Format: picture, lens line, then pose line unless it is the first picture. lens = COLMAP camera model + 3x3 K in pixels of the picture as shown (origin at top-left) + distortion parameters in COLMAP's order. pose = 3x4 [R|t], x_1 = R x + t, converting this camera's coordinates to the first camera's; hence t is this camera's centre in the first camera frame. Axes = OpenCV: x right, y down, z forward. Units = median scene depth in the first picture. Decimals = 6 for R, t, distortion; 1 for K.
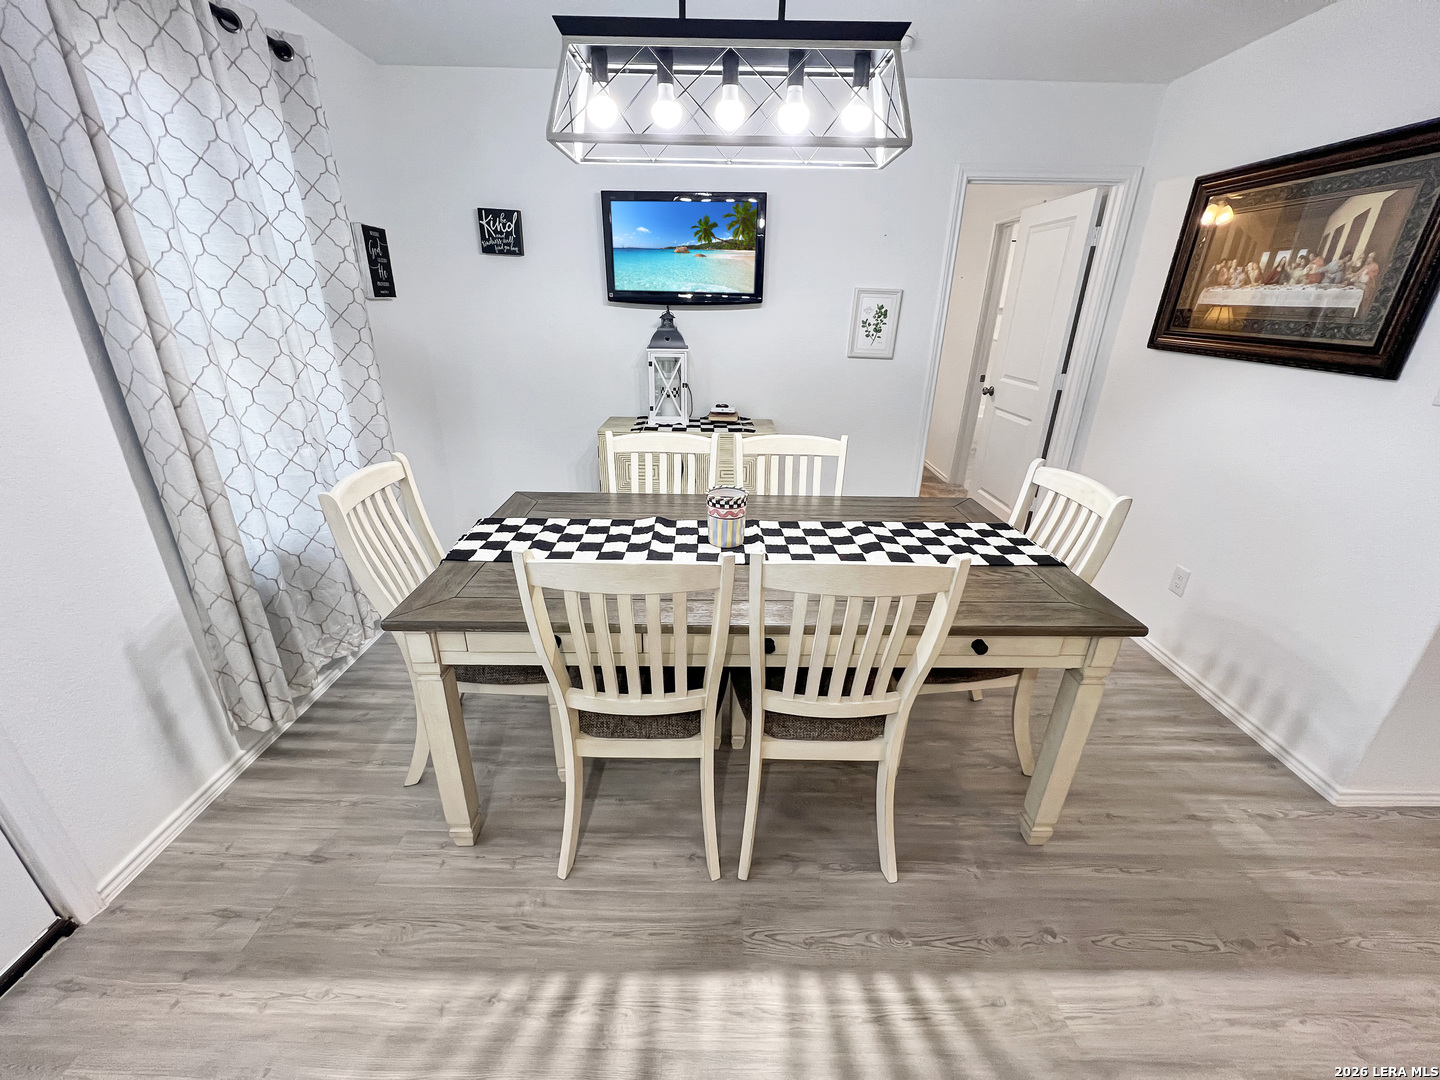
lens RADIAL K [[566.7, 0, 721.5], [0, 566.7, 538.1], [0, 0, 1]] dist [-0.000561, -0.000013]
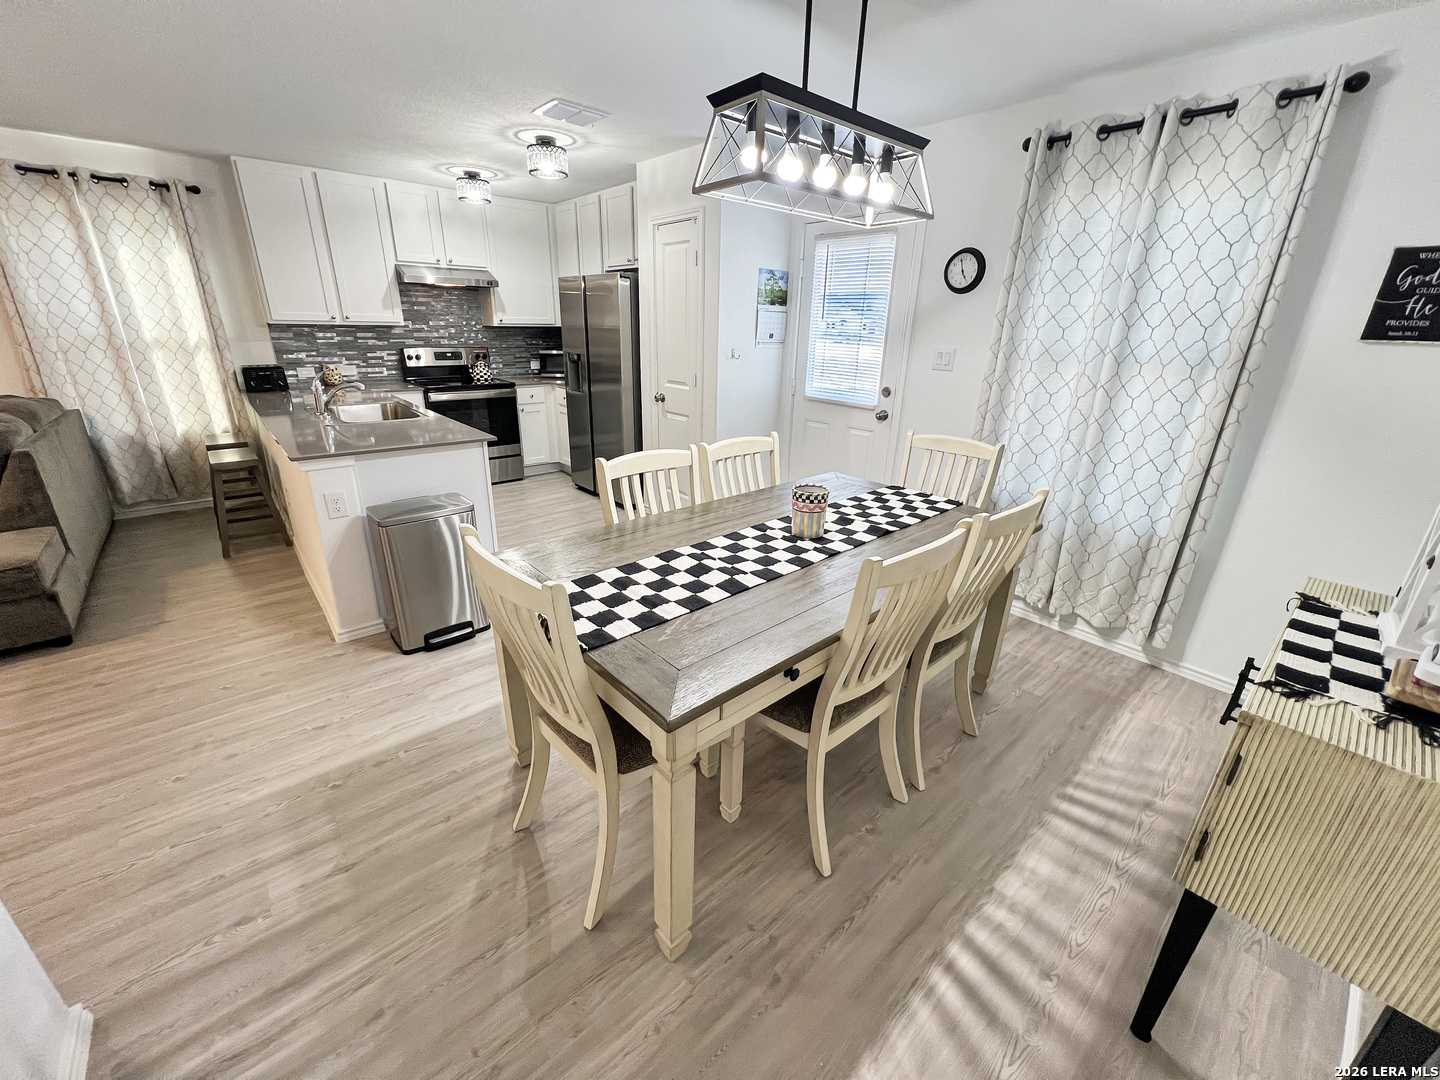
lens RADIAL K [[577.1, 0, 719.0], [0, 577.1, 539.4], [0, 0, 1]] dist [-0.001619, 0.000560]
pose [[-0.751551, 0.198330, -0.629155, 0.814200], [-0.289469, 0.757861, 0.584684, -0.570085], [0.592772, 0.621541, -0.512161, 1.410847]]
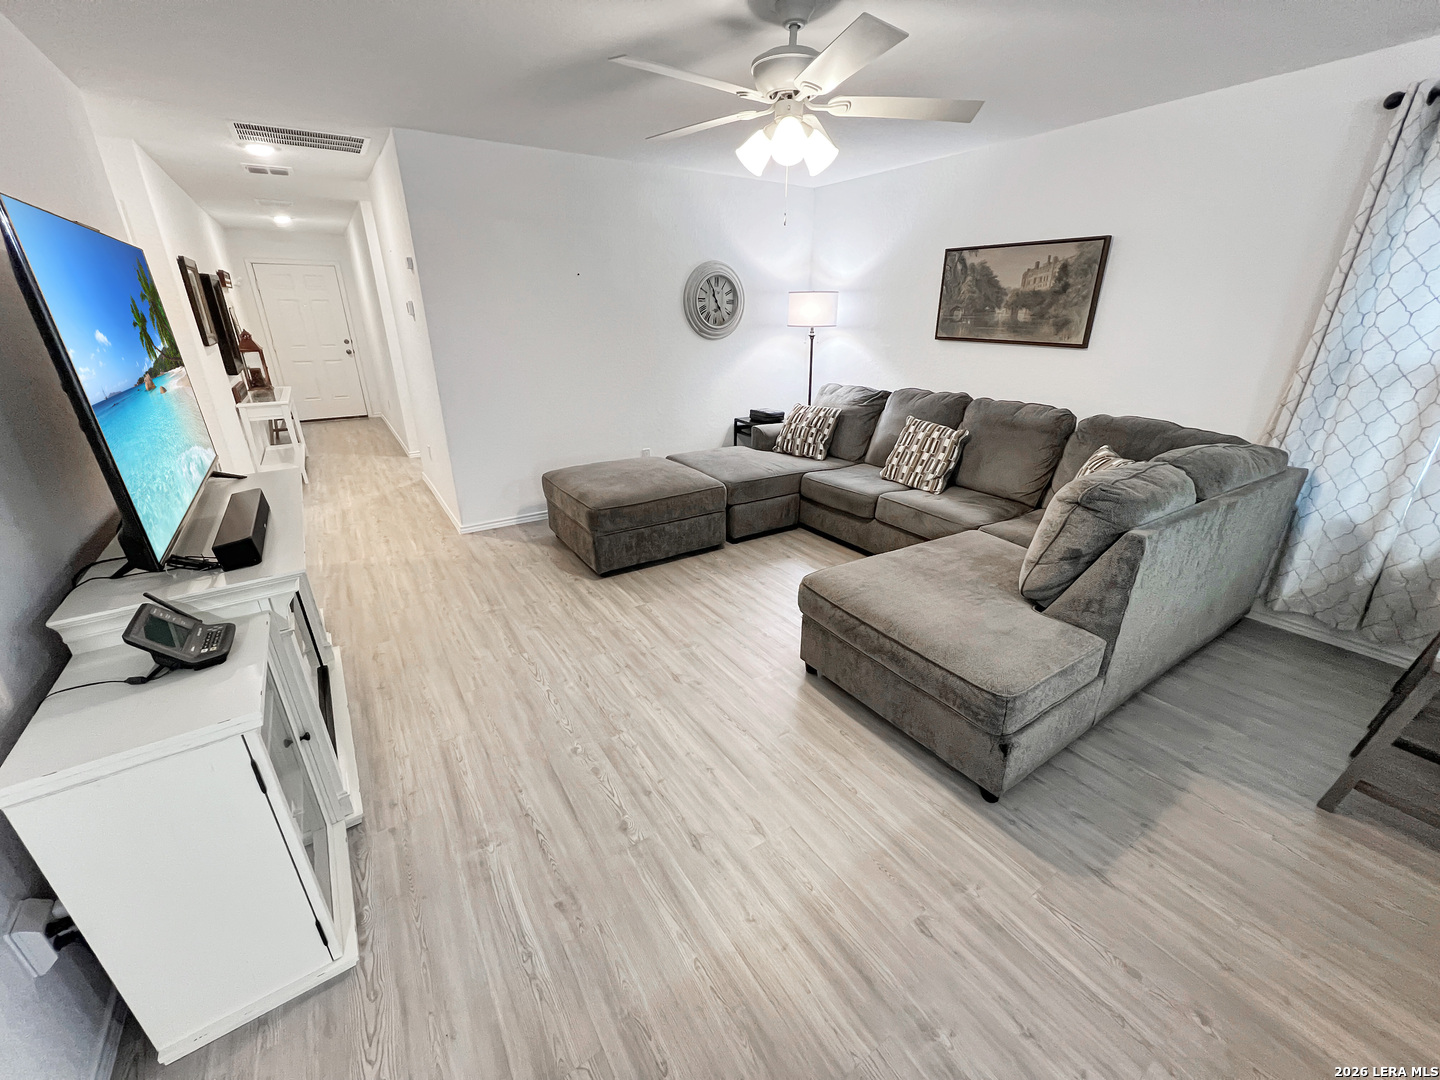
lens RADIAL K [[577.4, 0, 718.4], [0, 577.4, 538.5], [0, 0, 1]] dist [0.001060, -0.000102]
pose [[-0.559690, -0.322161, 0.763518, 0.824205], [0.309190, 0.773632, 0.553078, -0.135408], [-0.768862, 0.545624, -0.333385, 0.355075]]
